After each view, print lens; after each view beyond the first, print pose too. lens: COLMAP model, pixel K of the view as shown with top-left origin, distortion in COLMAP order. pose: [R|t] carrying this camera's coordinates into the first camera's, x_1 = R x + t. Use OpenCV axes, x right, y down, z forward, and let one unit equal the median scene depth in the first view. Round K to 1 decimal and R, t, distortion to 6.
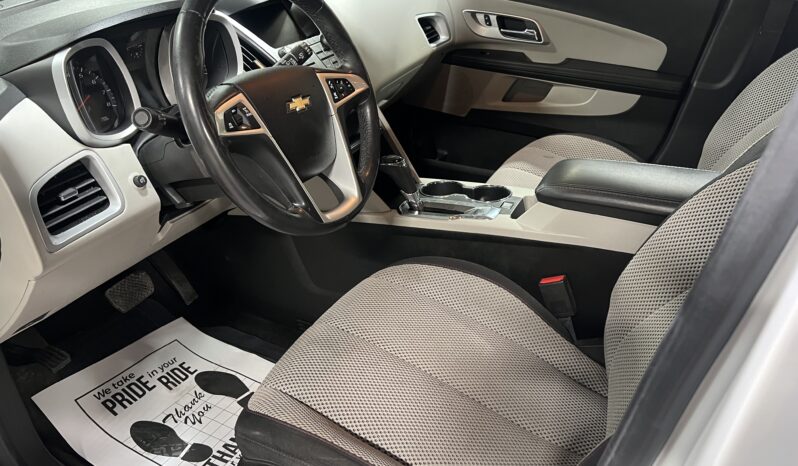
lens RADIAL K [[581.2, 0, 399.0], [0, 581.2, 233.0], [0, 0, 1]] dist [0.006651, 0.001341]
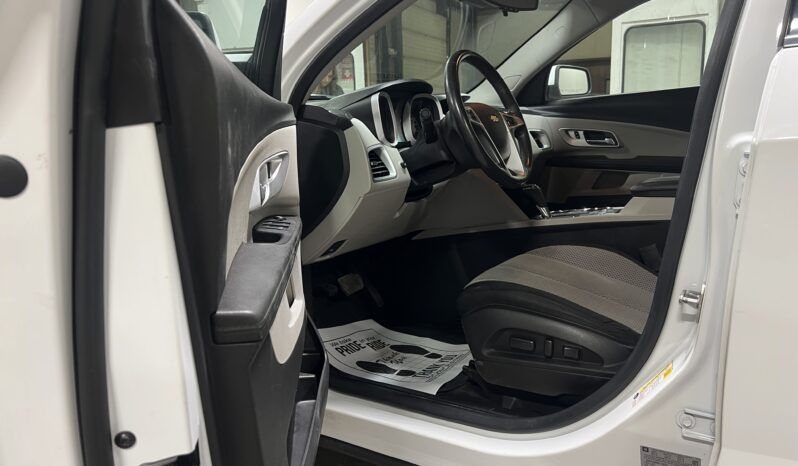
lens RADIAL K [[561.5, 0, 399.0], [0, 561.5, 233.0], [0, 0, 1]] dist [0.002011, 0.000091]
pose [[0.992437, -0.018605, -0.121340, -0.164053], [-0.021963, 0.945589, -0.324622, 0.442397], [0.120777, 0.324832, 0.938028, -0.372782]]
